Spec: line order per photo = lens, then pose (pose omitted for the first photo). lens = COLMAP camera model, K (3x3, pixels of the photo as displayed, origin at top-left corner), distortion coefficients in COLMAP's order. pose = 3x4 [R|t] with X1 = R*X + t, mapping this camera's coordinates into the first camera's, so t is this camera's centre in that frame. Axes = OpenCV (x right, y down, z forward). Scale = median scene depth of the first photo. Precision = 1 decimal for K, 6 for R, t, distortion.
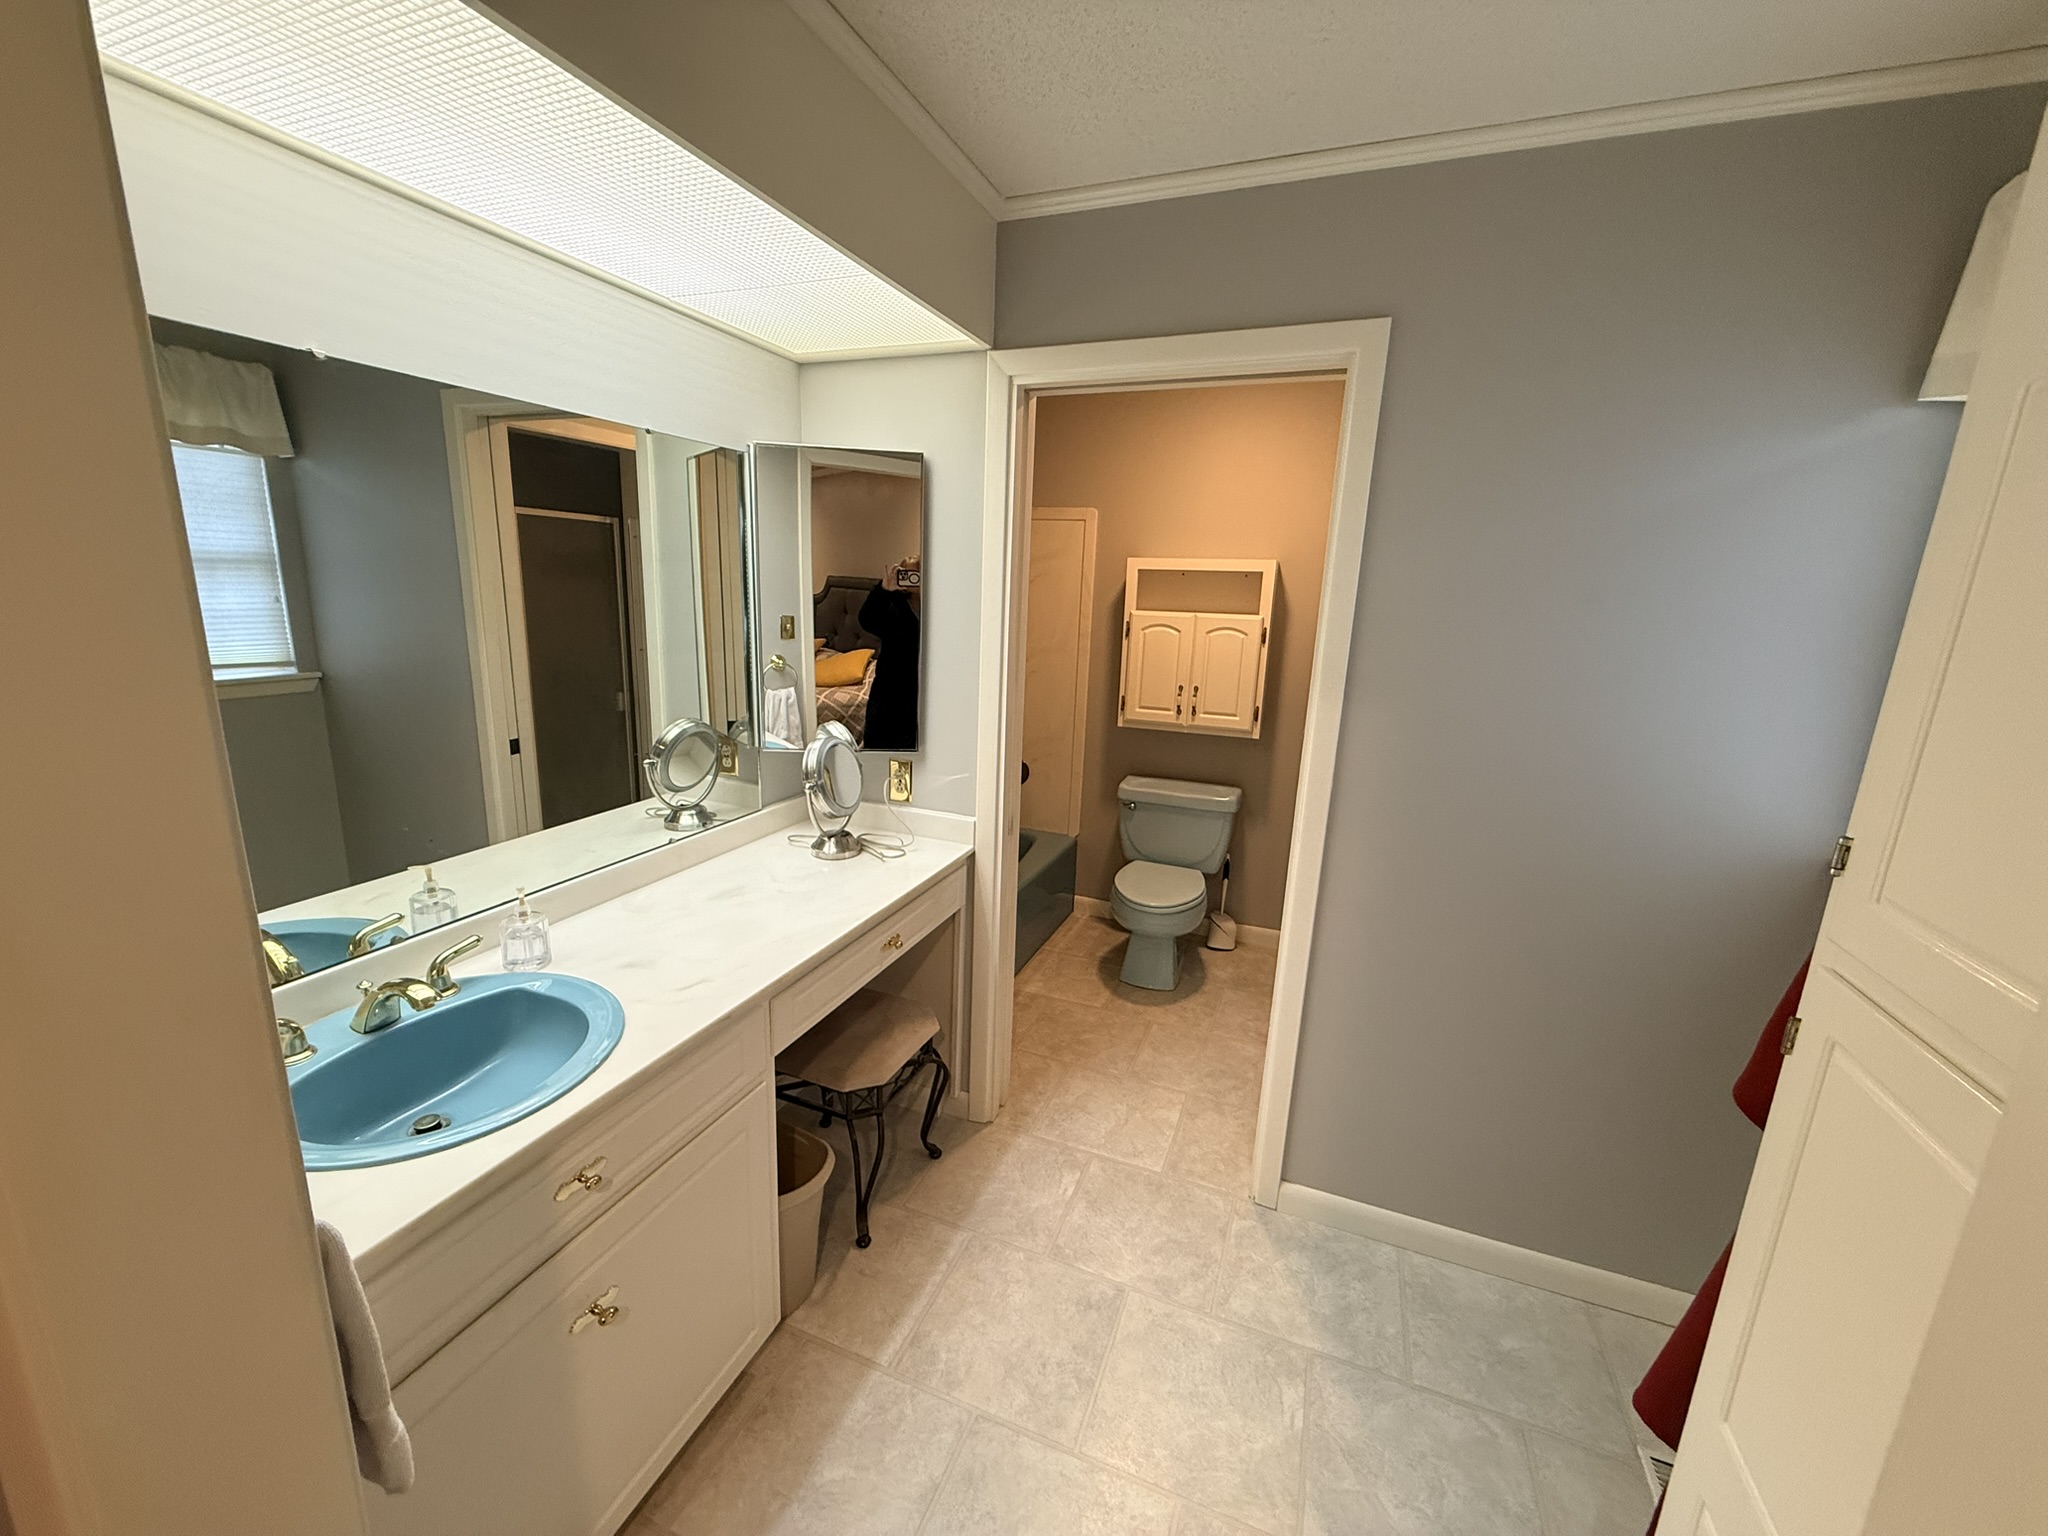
lens RADIAL K [[819.2, 0, 1022.8], [0, 819.2, 770.1], [0, 0, 1]] dist [-0.001330, -0.000122]
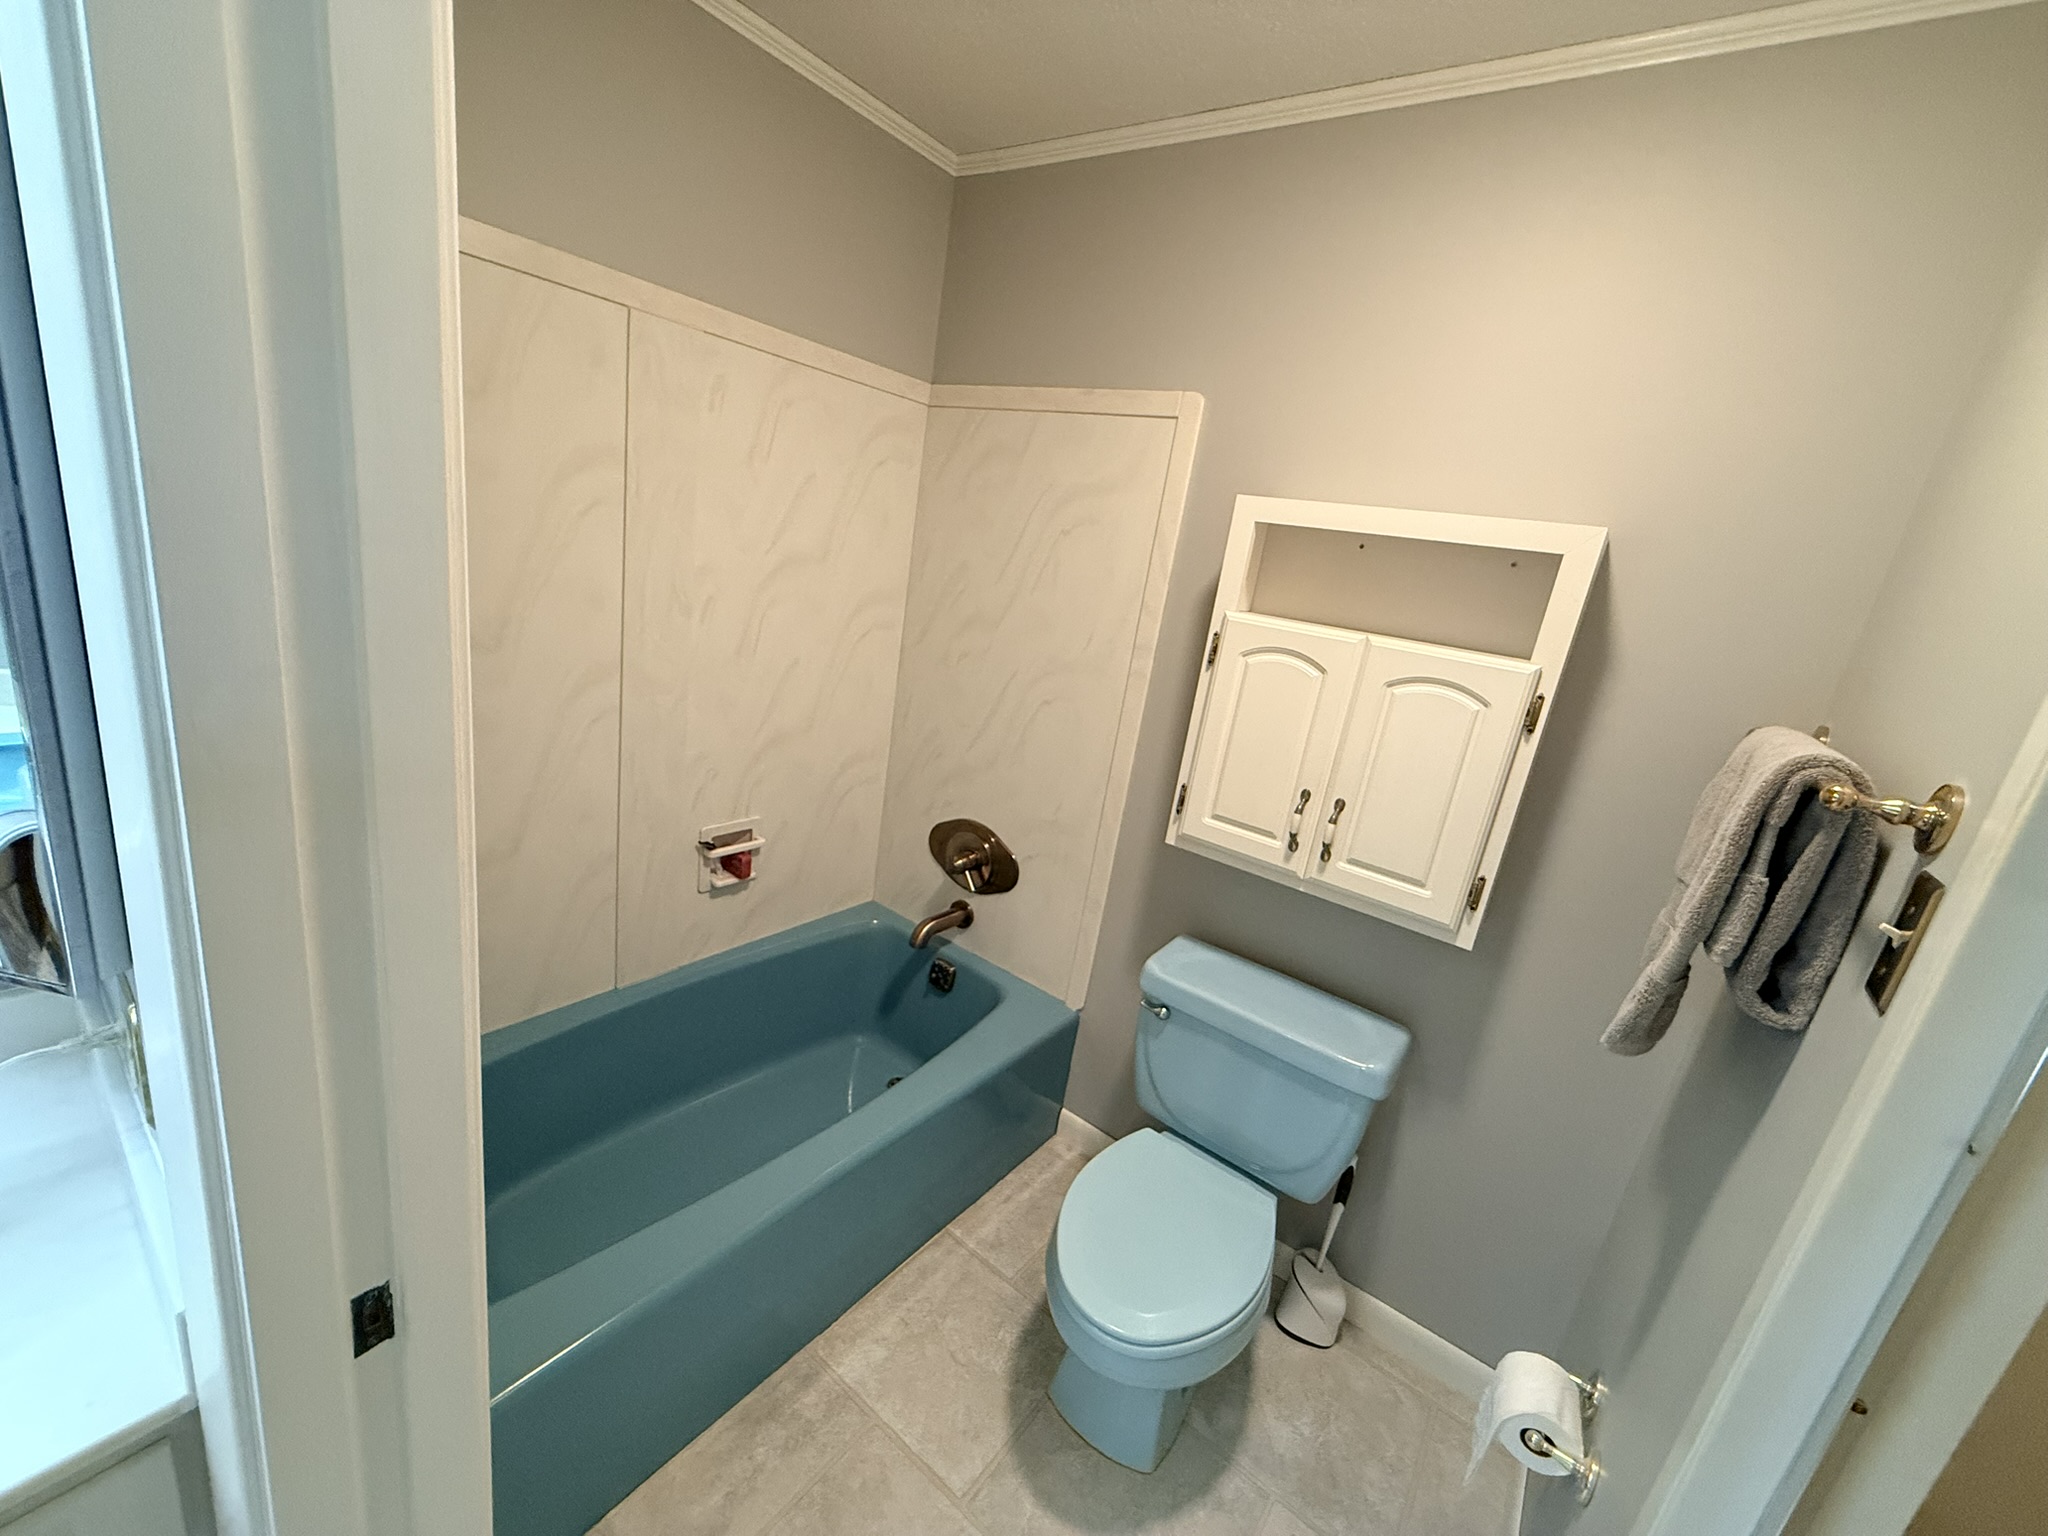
lens RADIAL K [[819.2, 0, 1019.8], [0, 819.2, 768.1], [0, 0, 1]] dist [-0.001330, -0.000122]
pose [[0.955969, 0.175835, -0.234959, 0.145039], [-0.170869, 0.984420, 0.041499, -0.106459], [0.238595, 0.000476, 0.971119, 0.522737]]
